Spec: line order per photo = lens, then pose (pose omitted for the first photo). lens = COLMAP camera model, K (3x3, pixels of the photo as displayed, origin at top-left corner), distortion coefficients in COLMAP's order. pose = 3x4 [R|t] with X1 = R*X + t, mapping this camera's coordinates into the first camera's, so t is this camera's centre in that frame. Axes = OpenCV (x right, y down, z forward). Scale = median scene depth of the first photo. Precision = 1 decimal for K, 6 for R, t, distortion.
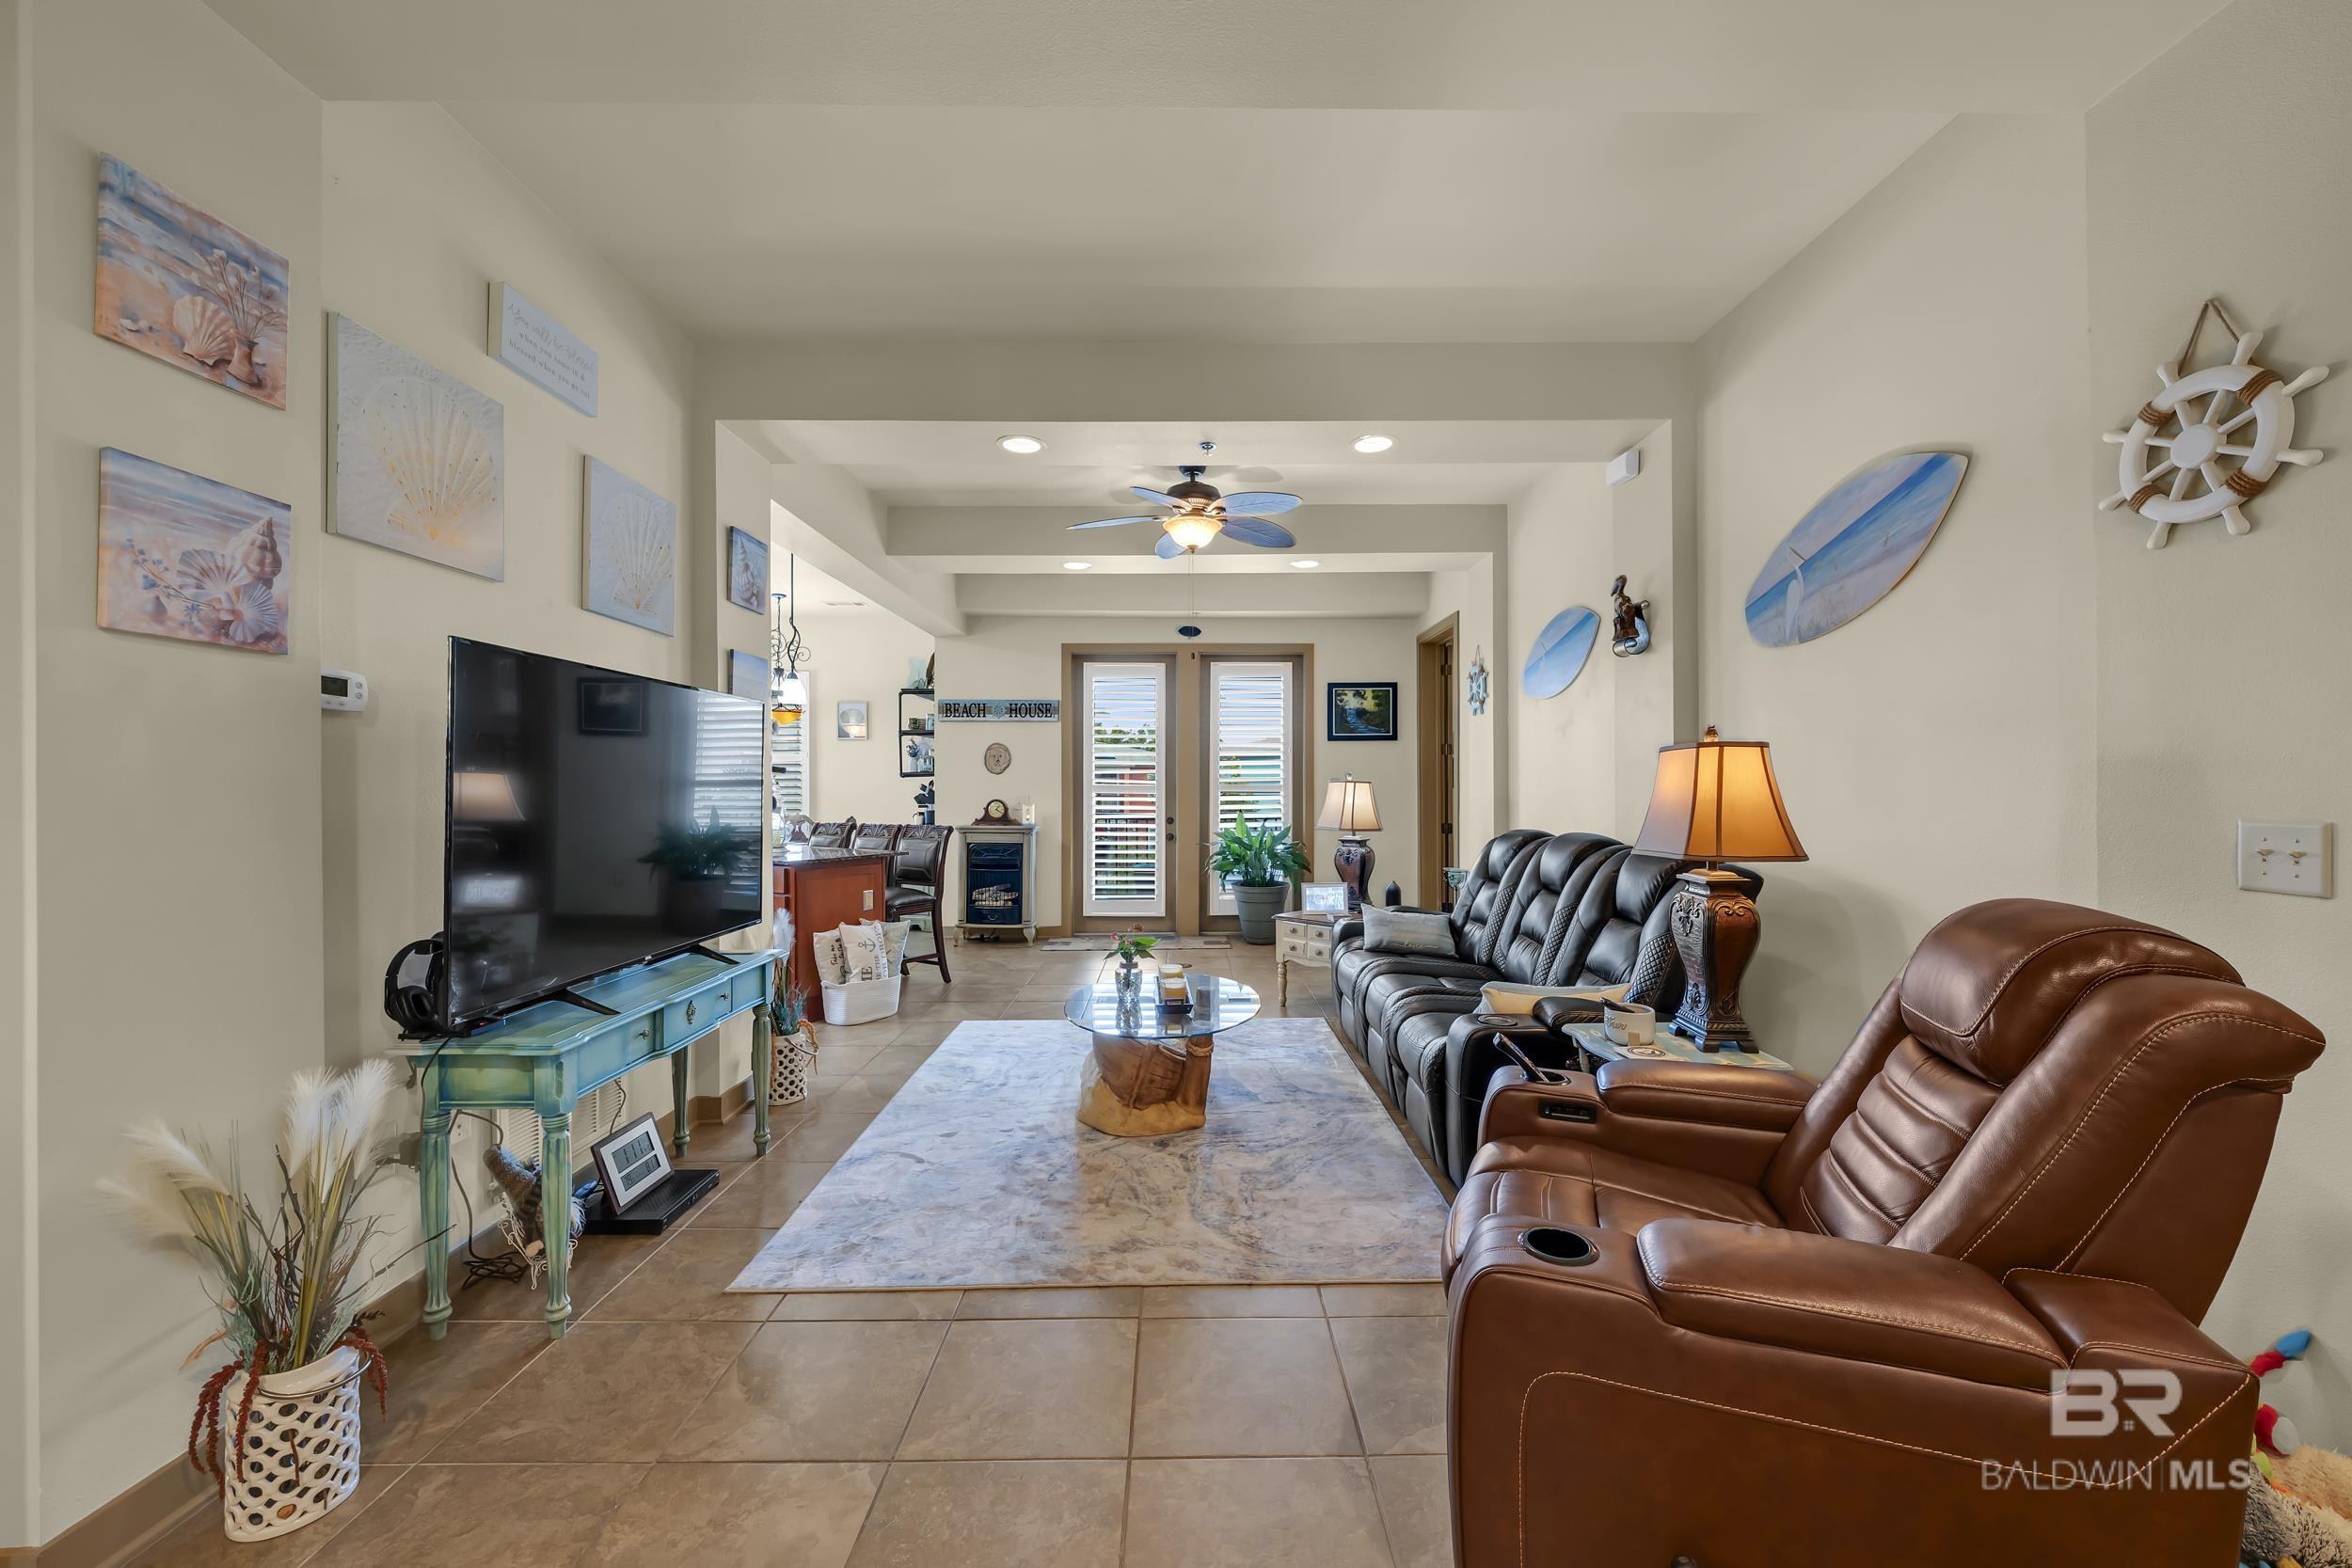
lens RADIAL K [[881.6, 0, 1195.5], [0, 881.6, 784.3], [0, 0, 1]] dist [-0.004578, 0.001149]
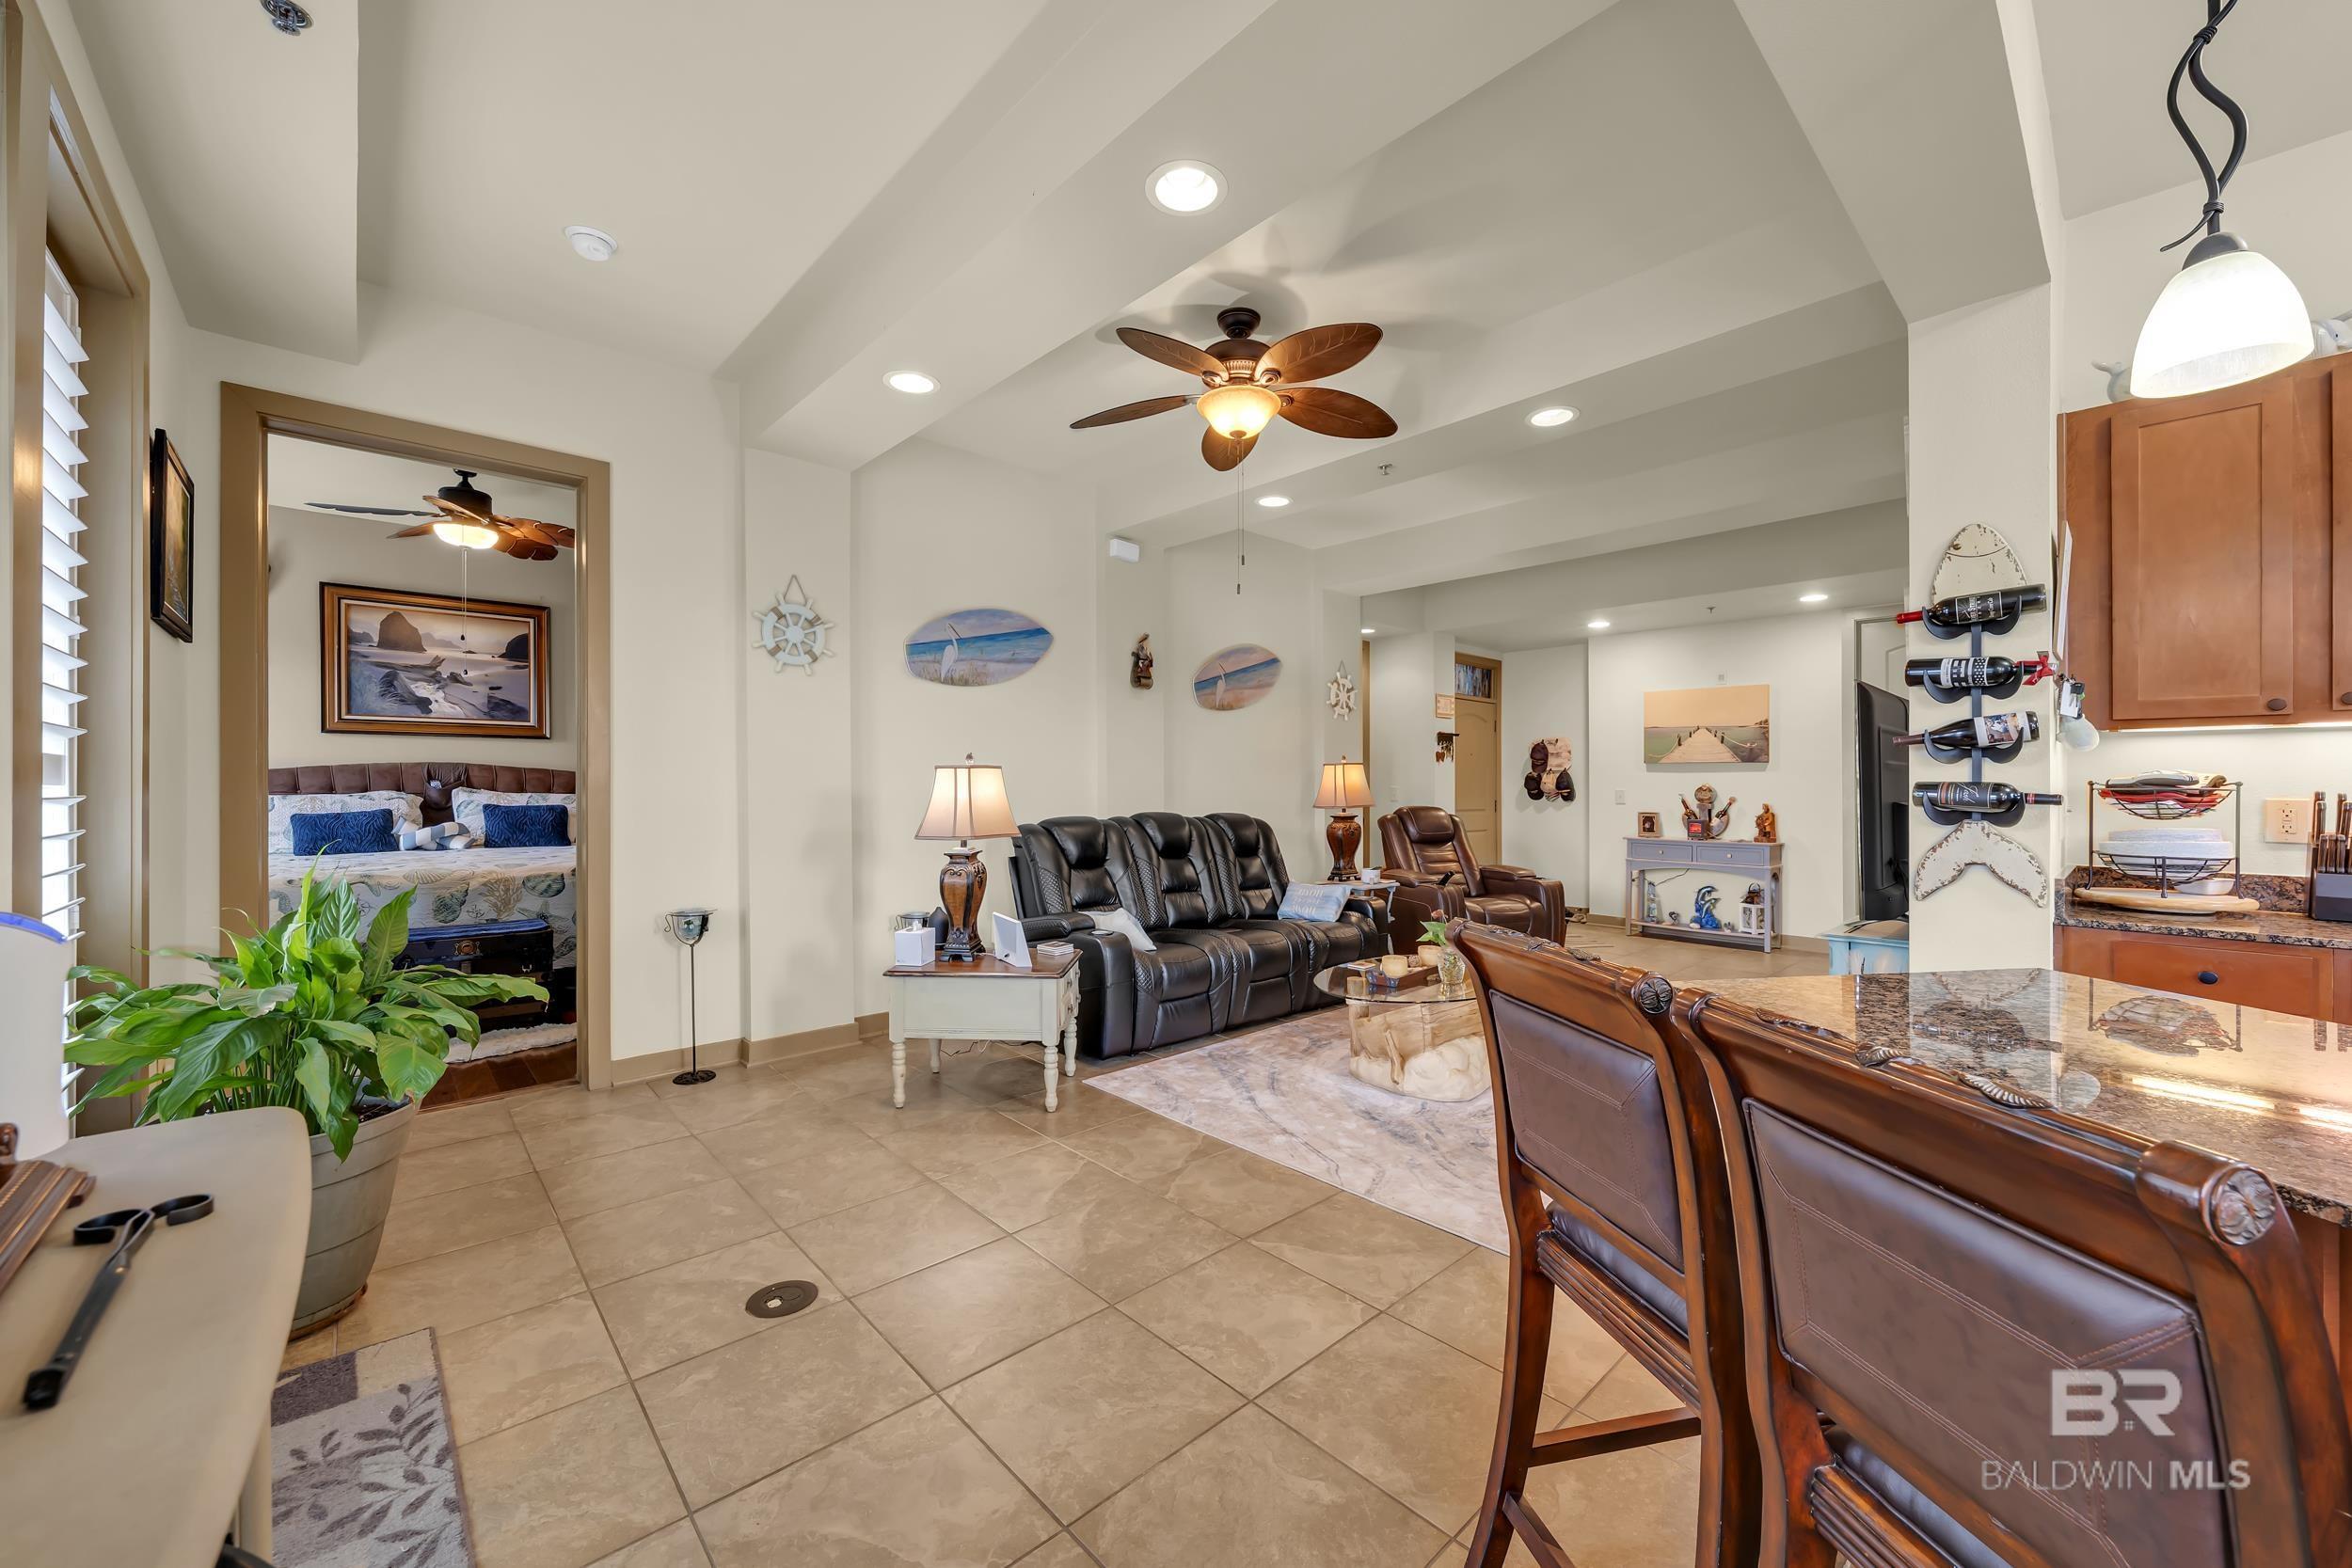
lens RADIAL K [[881.6, 0, 1182.5], [0, 881.6, 776.6], [0, 0, 1]] dist [-0.004578, 0.001149]
pose [[-0.659366, 0.007992, 0.751780, -0.471004], [-0.003657, 0.999898, -0.013837, 0.013315], [-0.751813, -0.011873, -0.659269, 1.405190]]
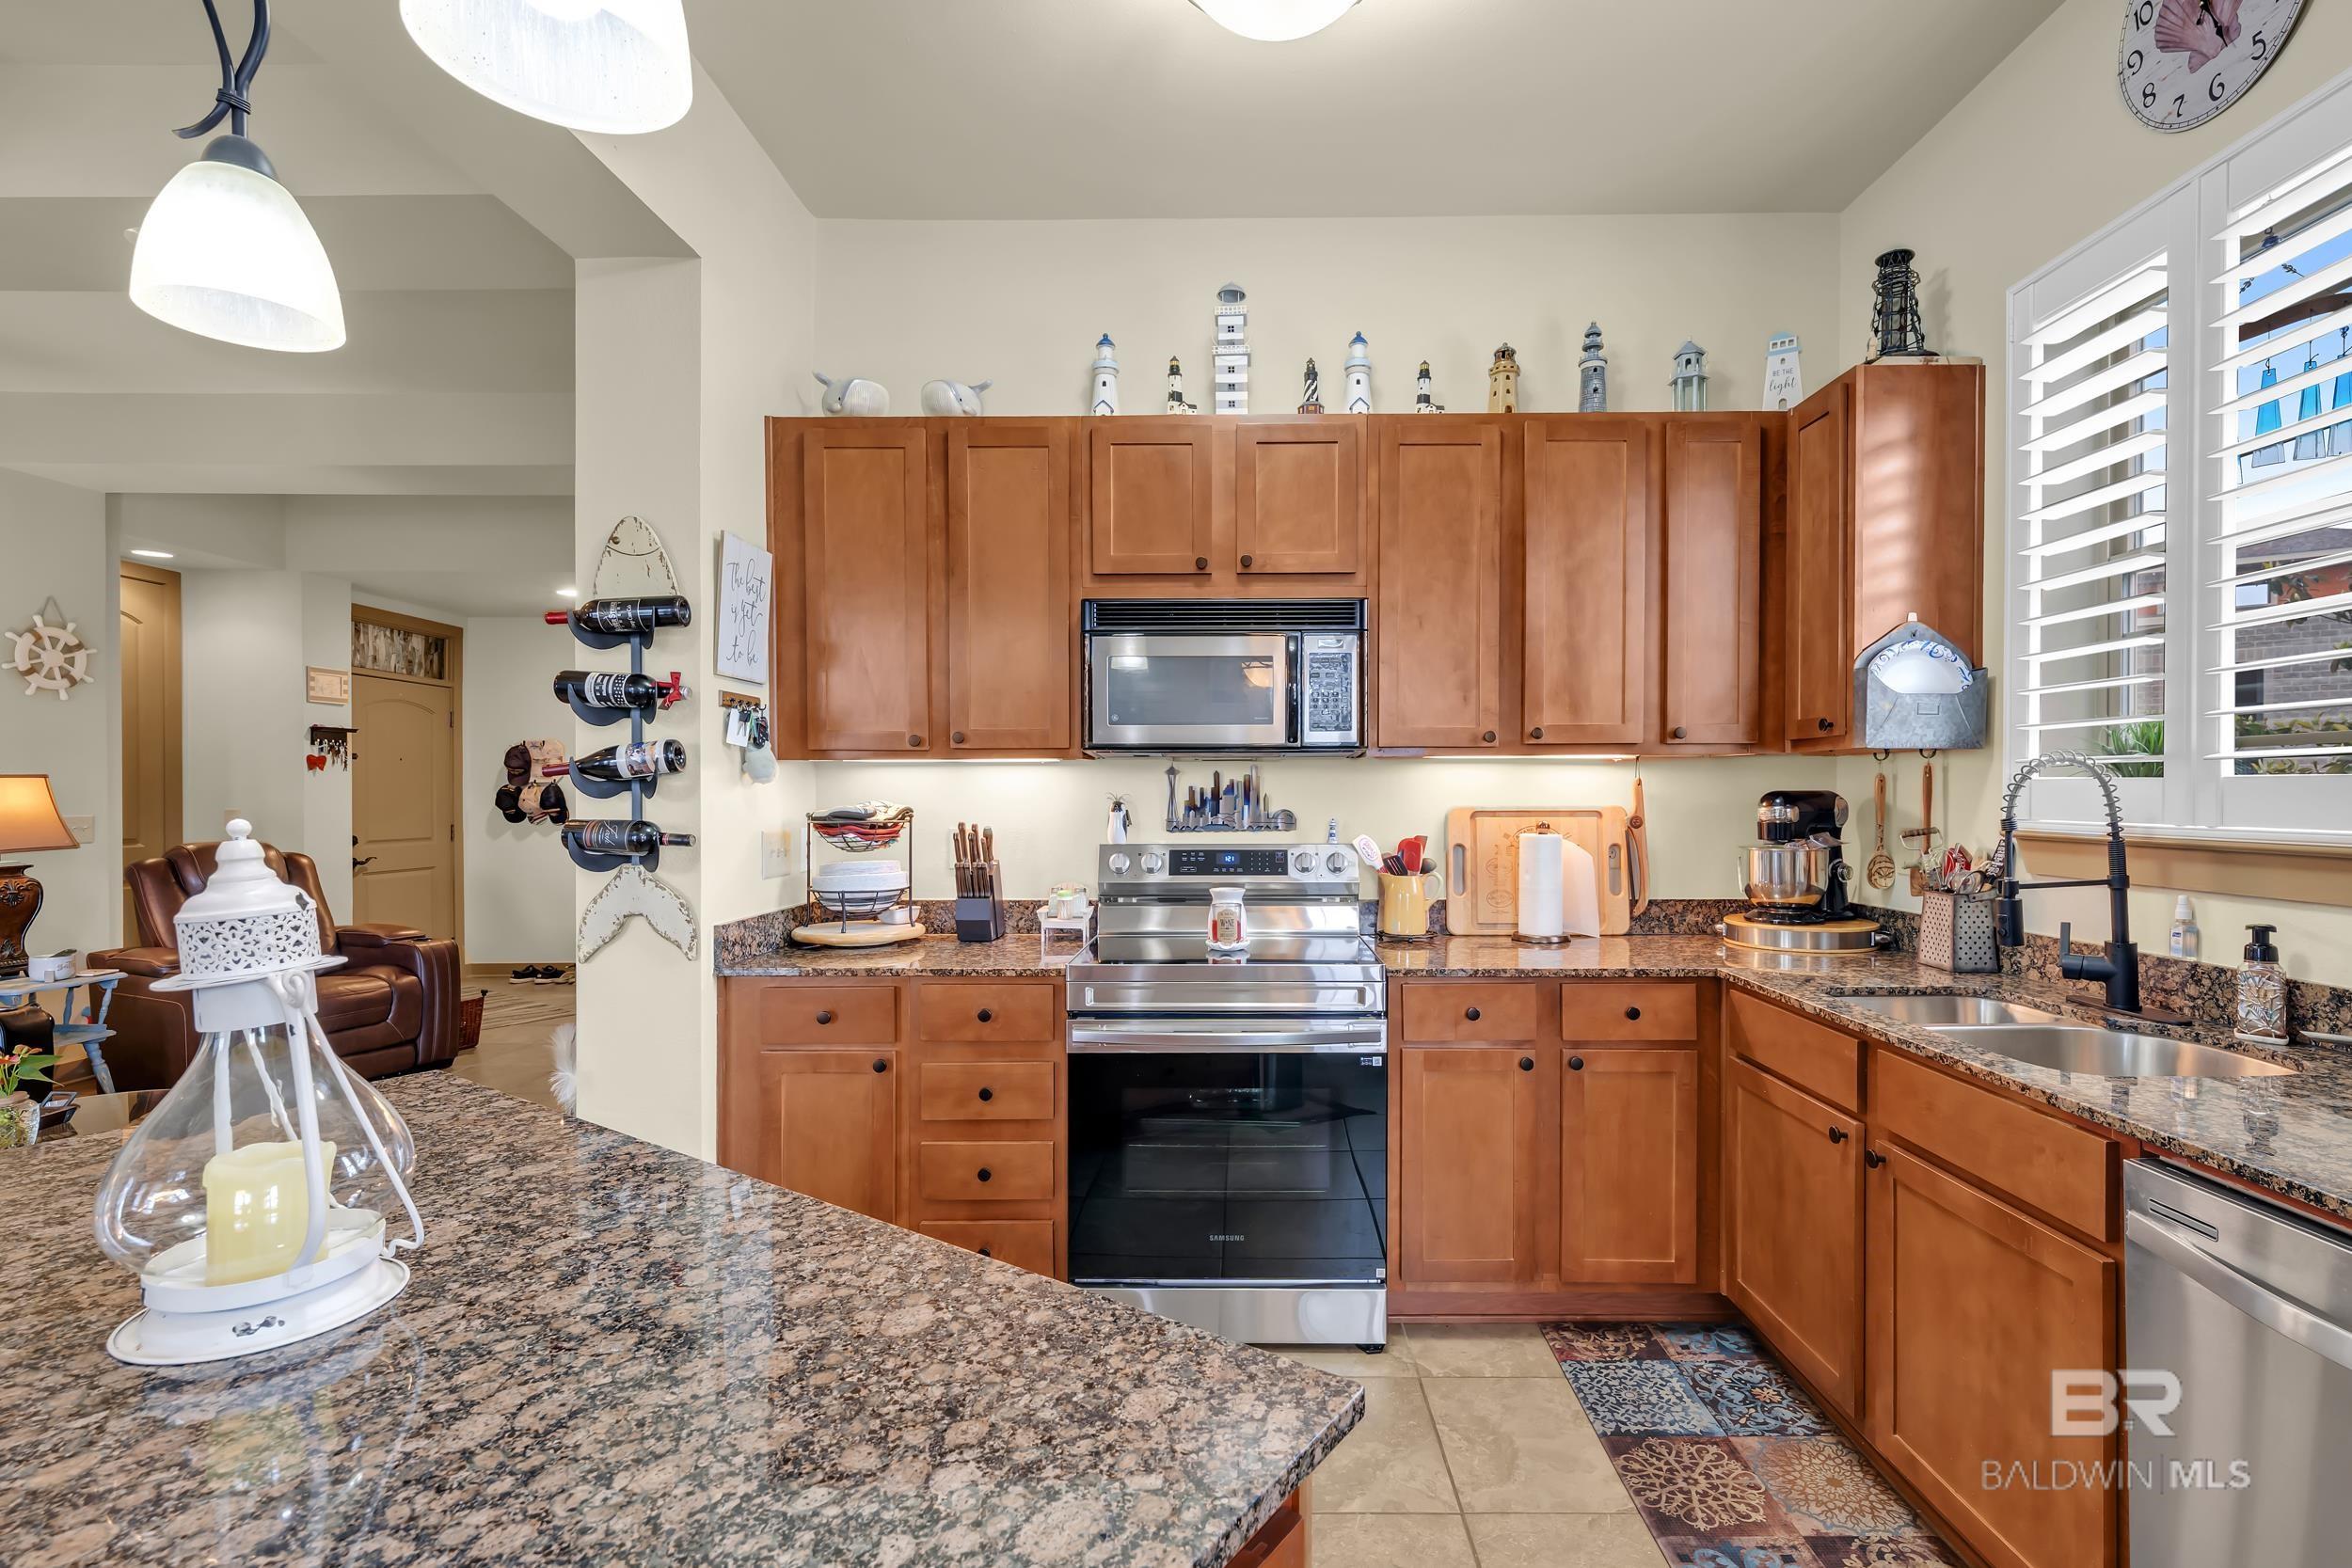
lens RADIAL K [[1074.7, 0, 1223.7], [0, 1074.7, 799.6], [0, 0, 1]] dist [-0.000465, 0.000511]
pose [[-0.999729, 0.004426, 0.022862, -0.678640], [0.004502, 0.999985, 0.003267, -0.001417], [-0.022847, 0.003369, -0.999733, 1.260731]]
